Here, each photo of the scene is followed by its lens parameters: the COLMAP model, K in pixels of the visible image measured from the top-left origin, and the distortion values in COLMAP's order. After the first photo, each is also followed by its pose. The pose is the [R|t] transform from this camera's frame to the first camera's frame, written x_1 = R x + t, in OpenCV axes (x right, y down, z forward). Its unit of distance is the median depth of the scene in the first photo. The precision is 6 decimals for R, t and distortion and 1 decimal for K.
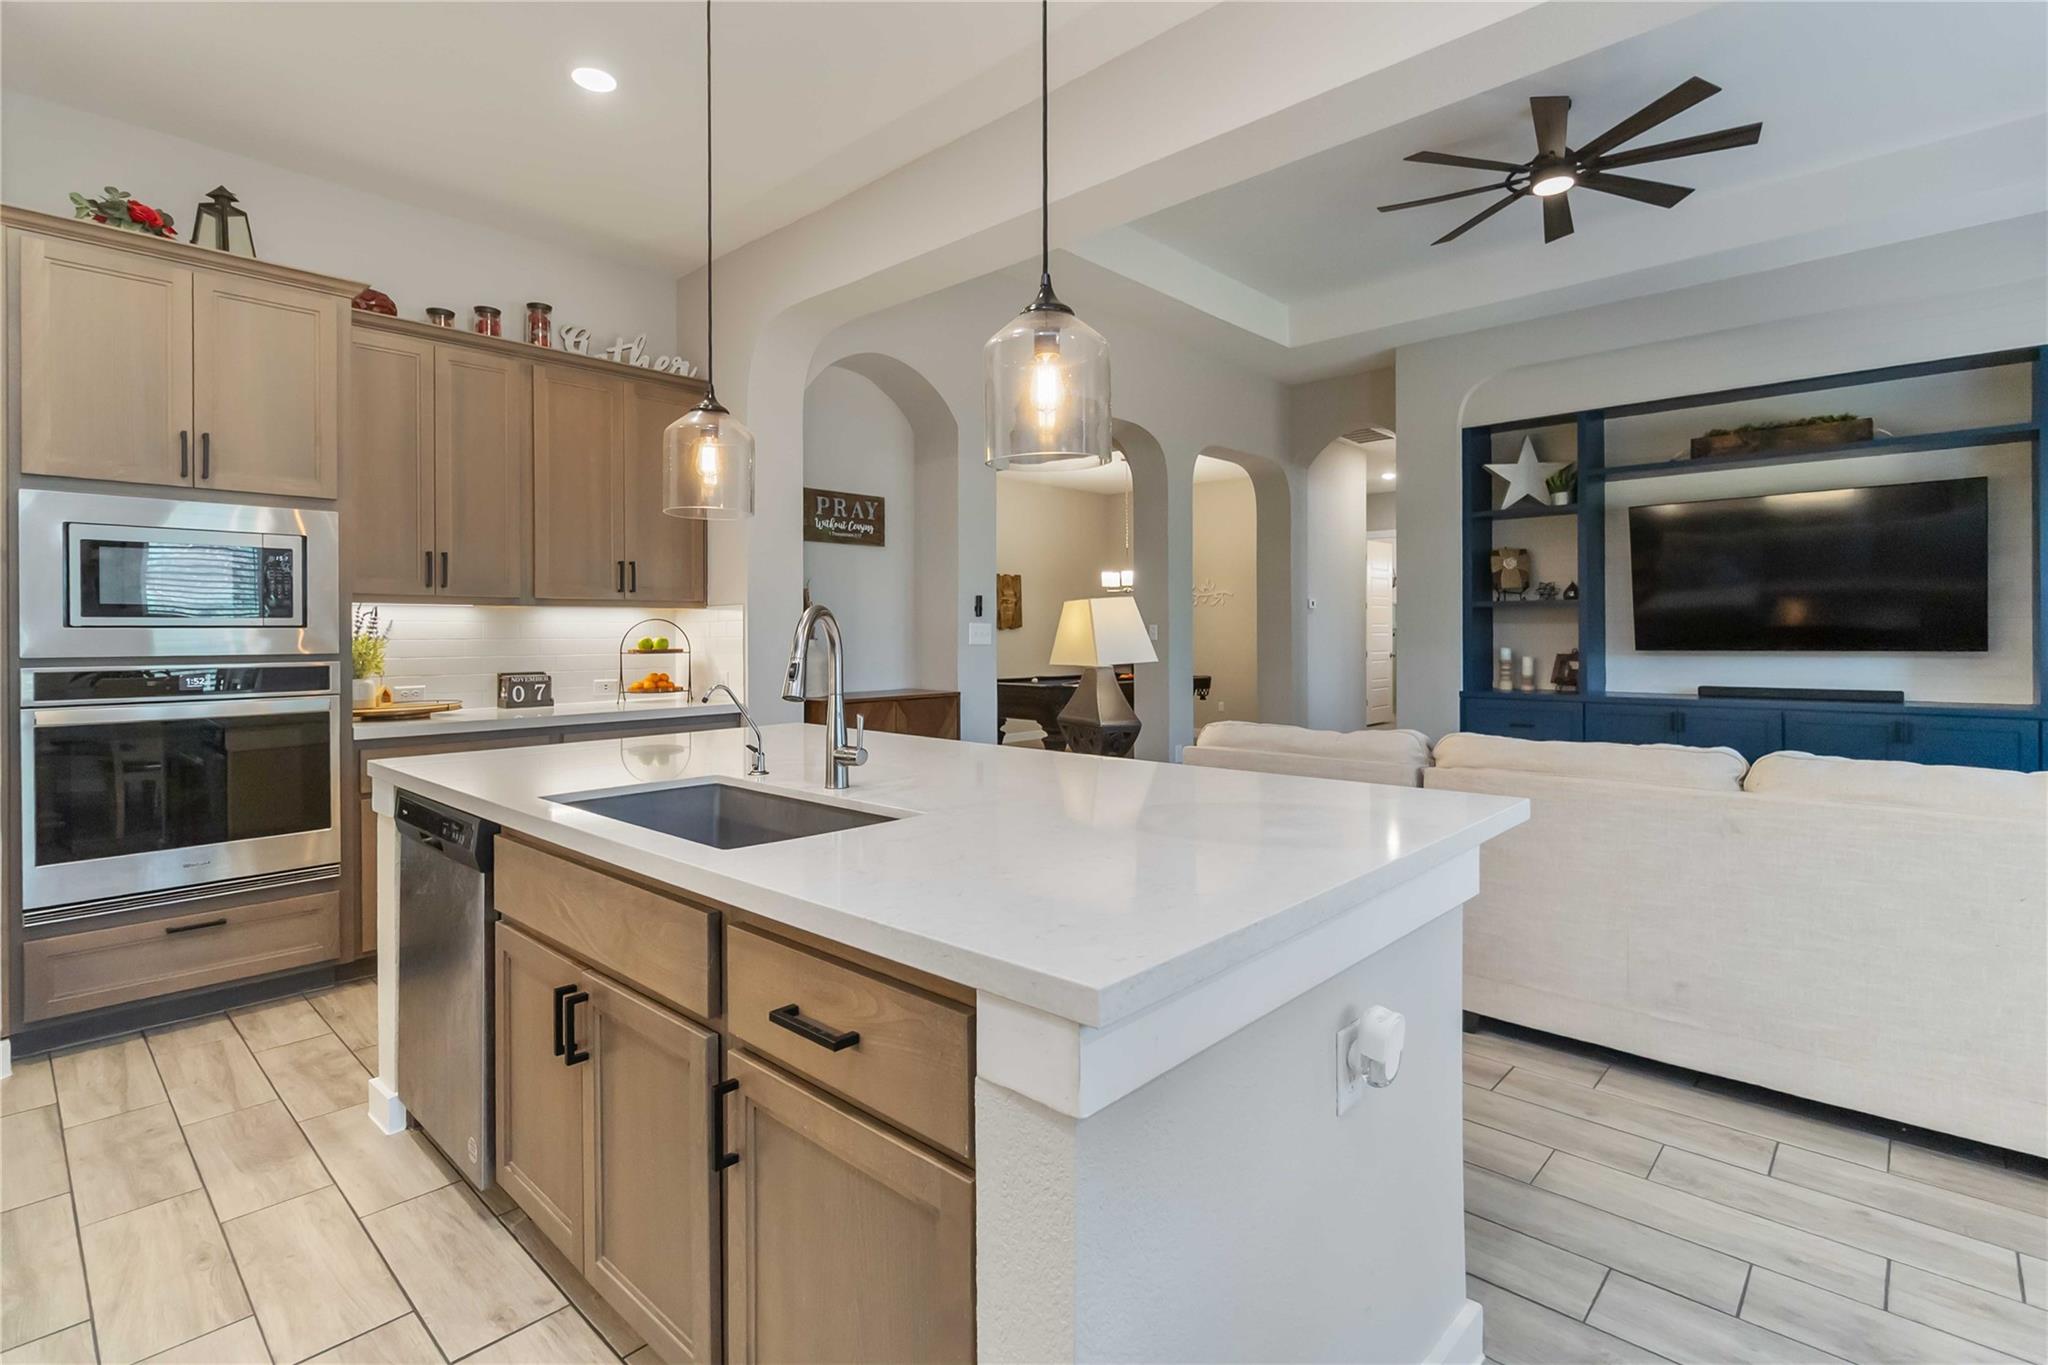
lens RADIAL K [[965.8, 0, 1033.5], [0, 965.8, 634.6], [0, 0, 1]] dist [0.000247, 0.001311]
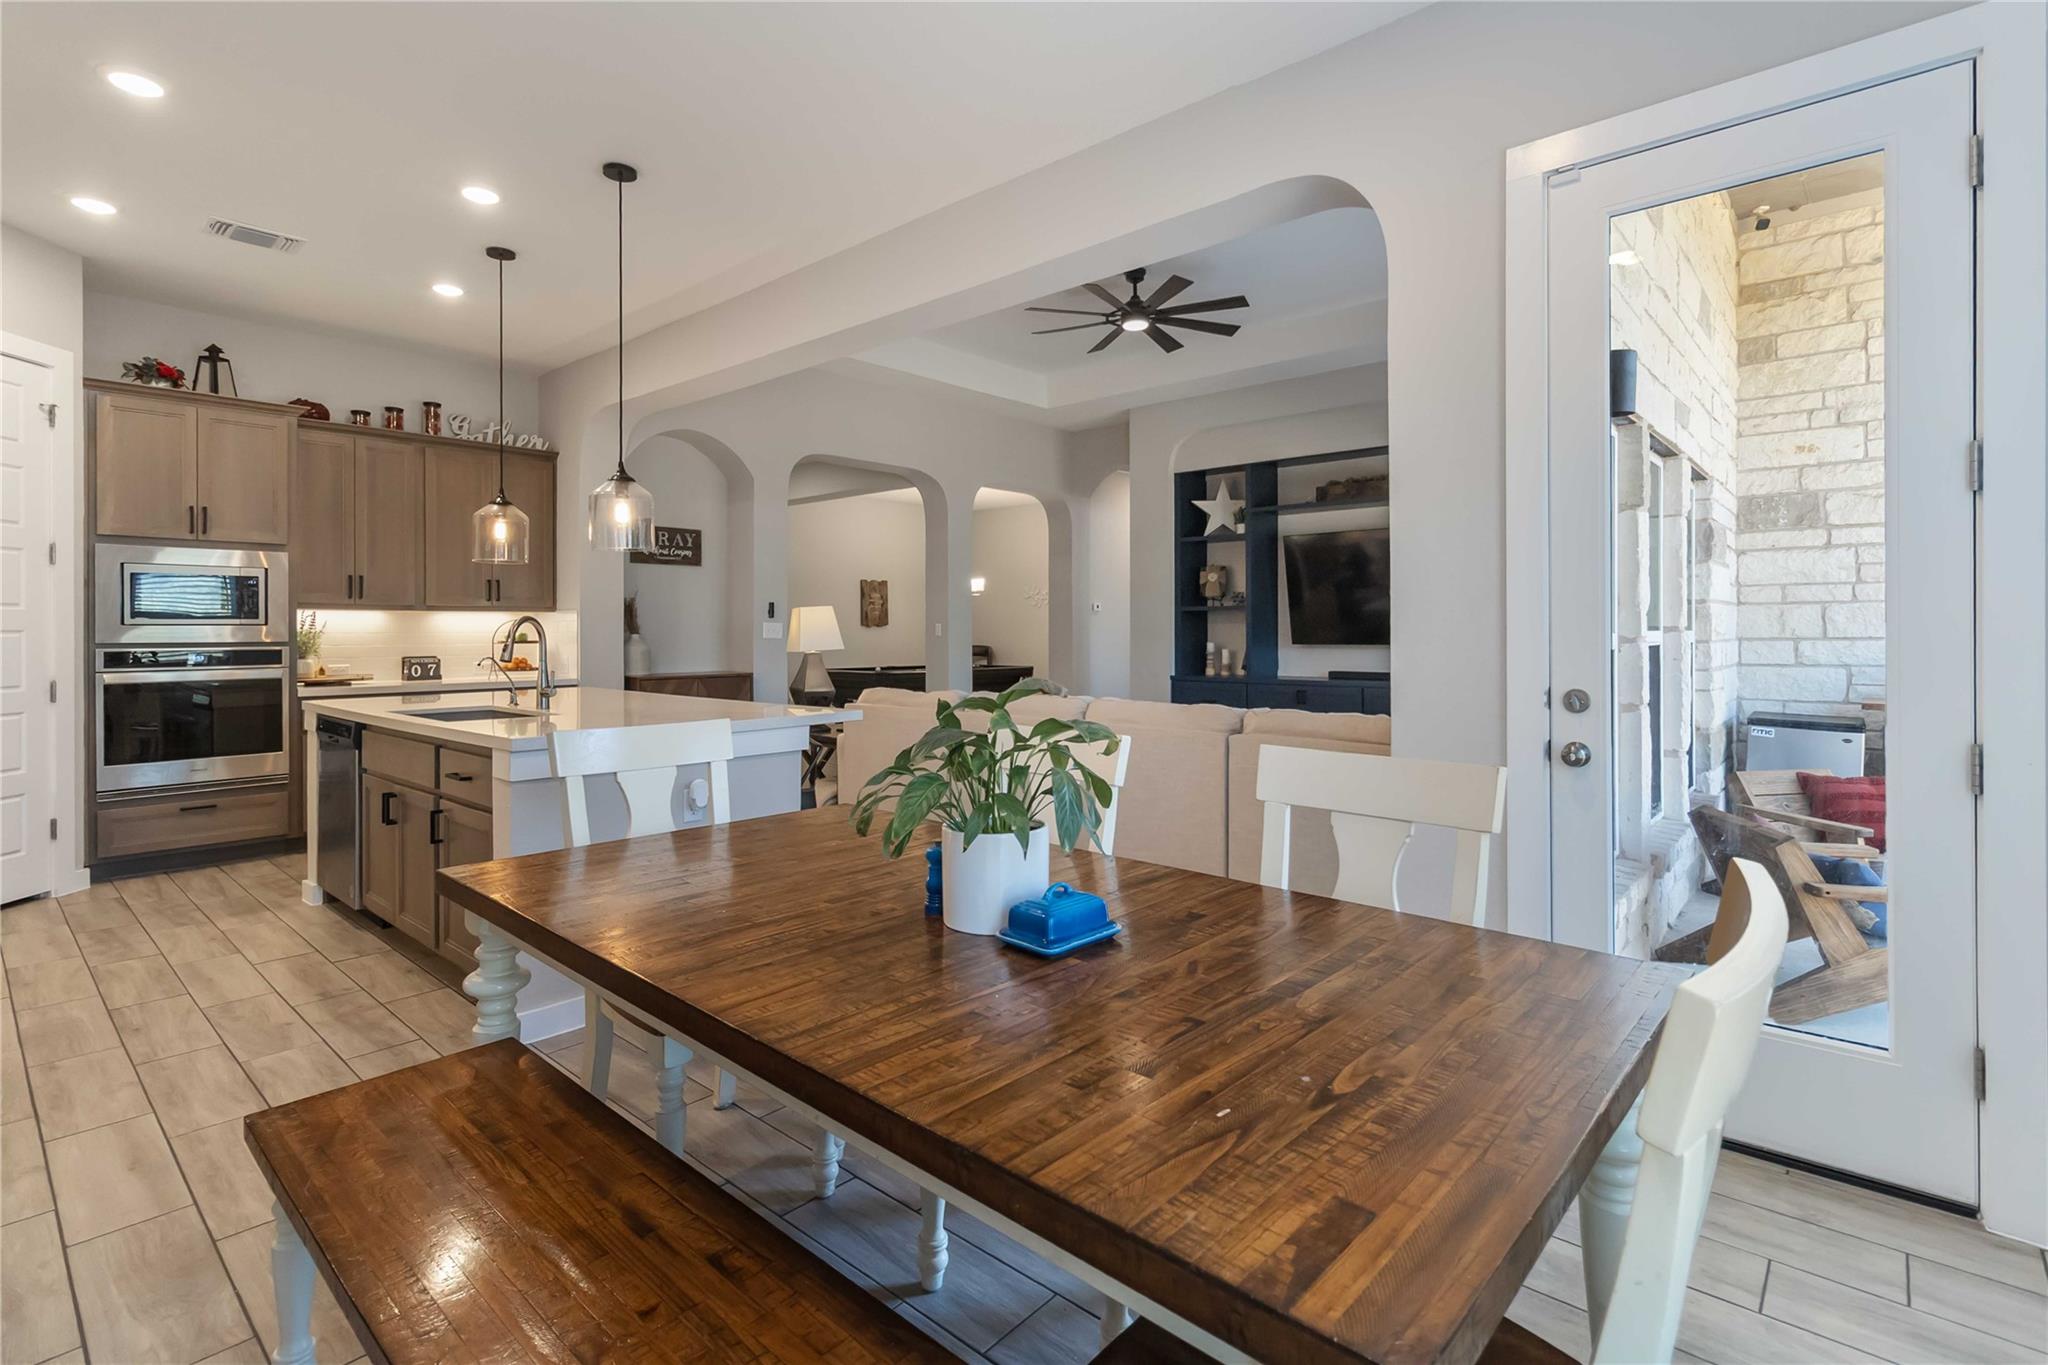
lens RADIAL K [[965.8, 0, 1033.7], [0, 965.8, 629.7], [0, 0, 1]] dist [0.000247, 0.001311]
pose [[0.999689, 0.002580, 0.024811, 0.385650], [-0.002536, 0.999995, -0.001804, -0.000386], [-0.024815, 0.001741, 0.999691, -0.510757]]
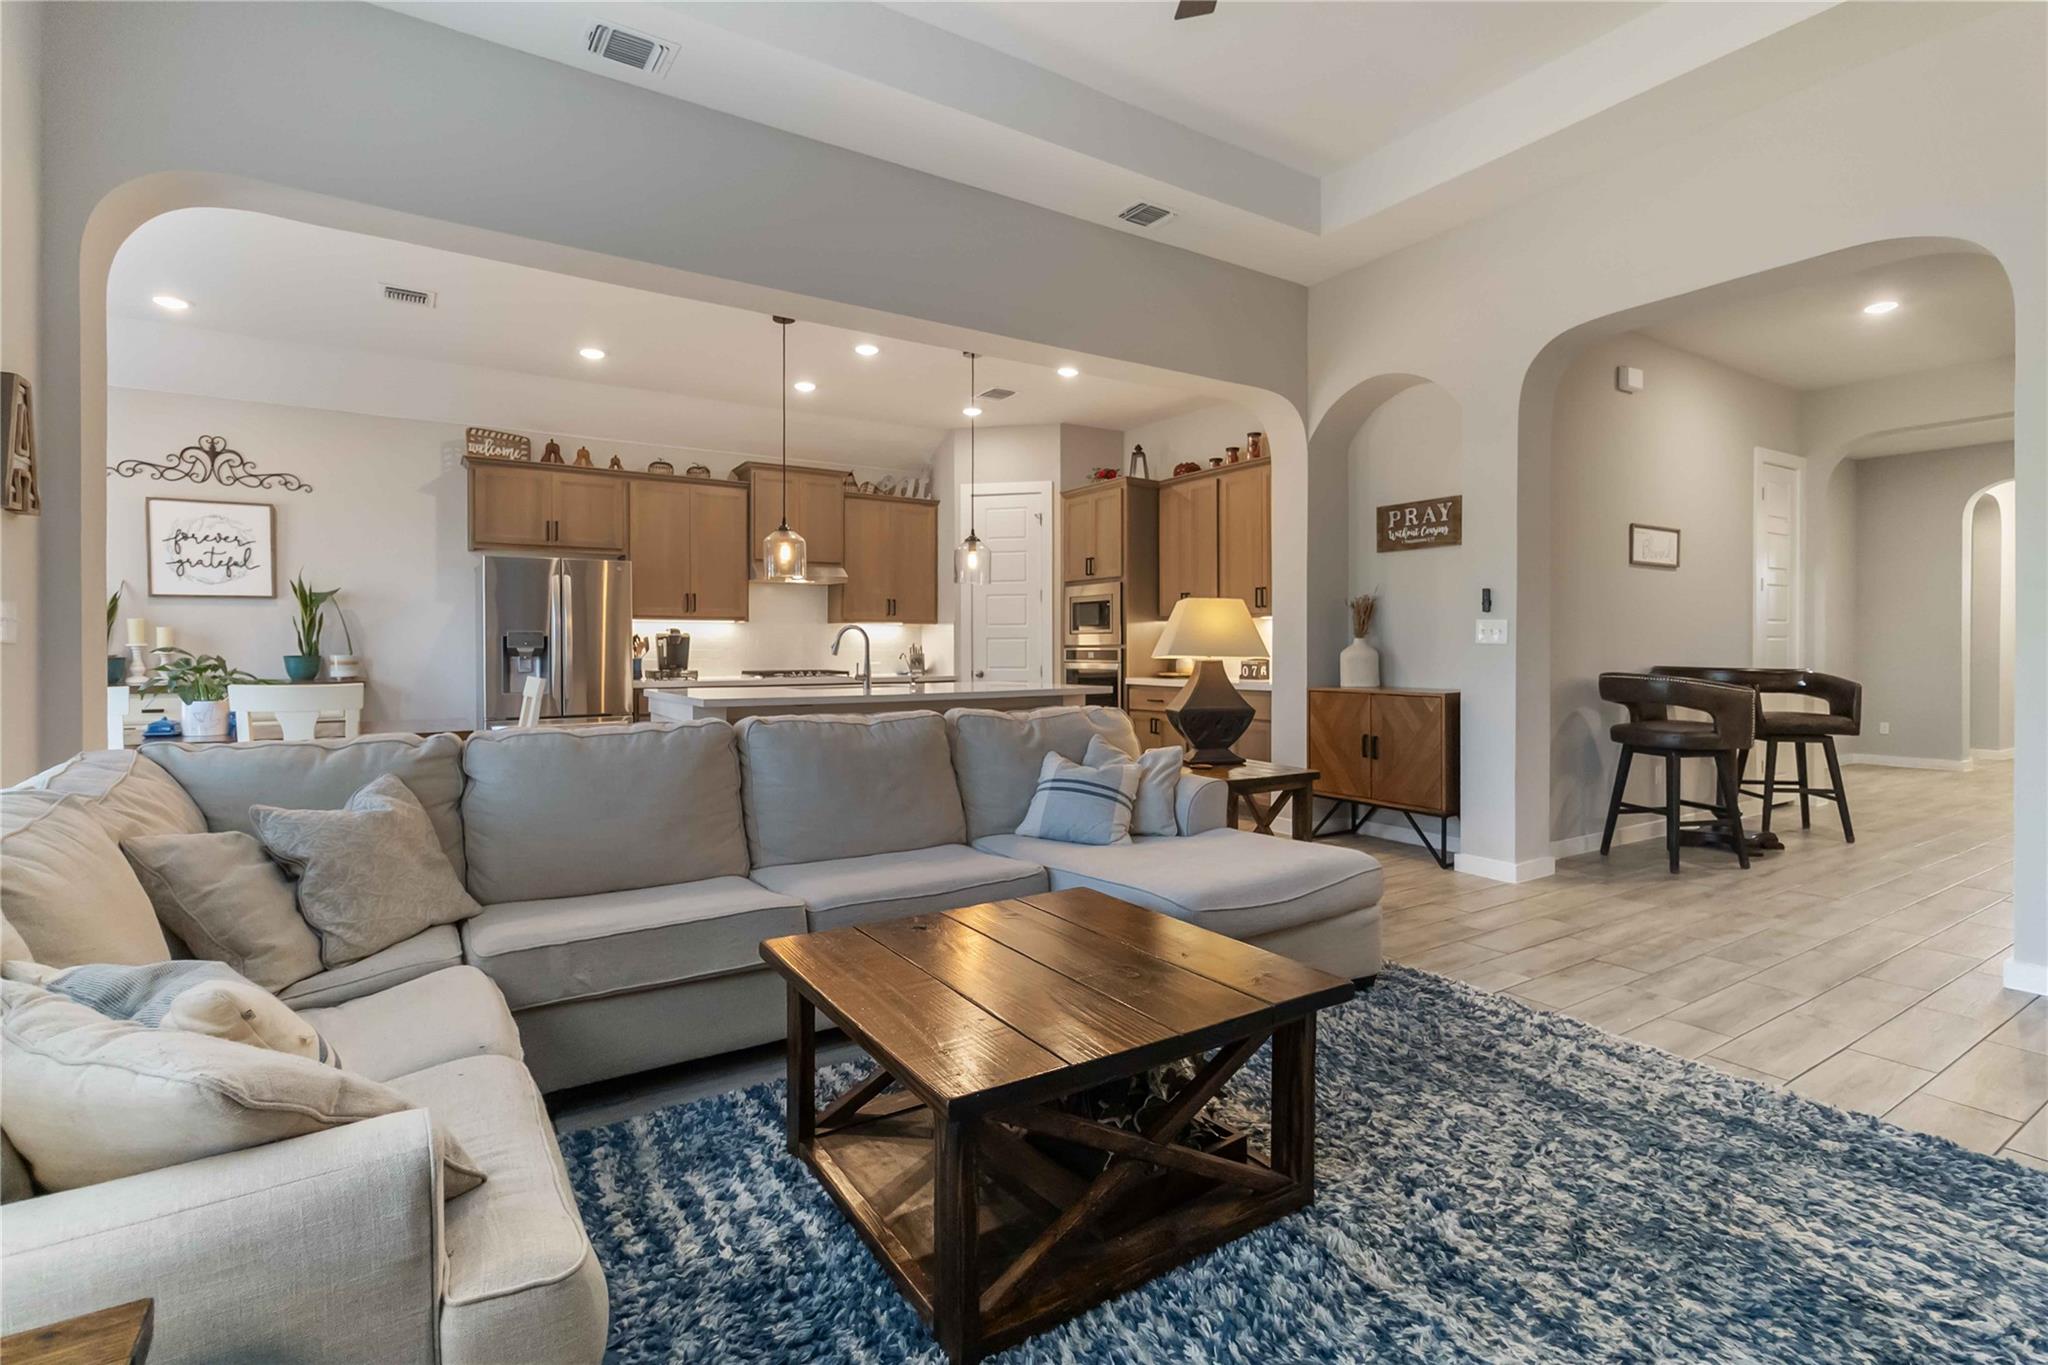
lens RADIAL K [[965.8, 0, 1038.8], [0, 965.8, 654.3], [0, 0, 1]] dist [0.000247, 0.001311]
pose [[-0.240136, 0.010311, -0.970685, 1.256588], [0.000574, 0.999945, 0.010480, 0.015312], [0.970739, 0.001959, -0.240128, 1.124970]]
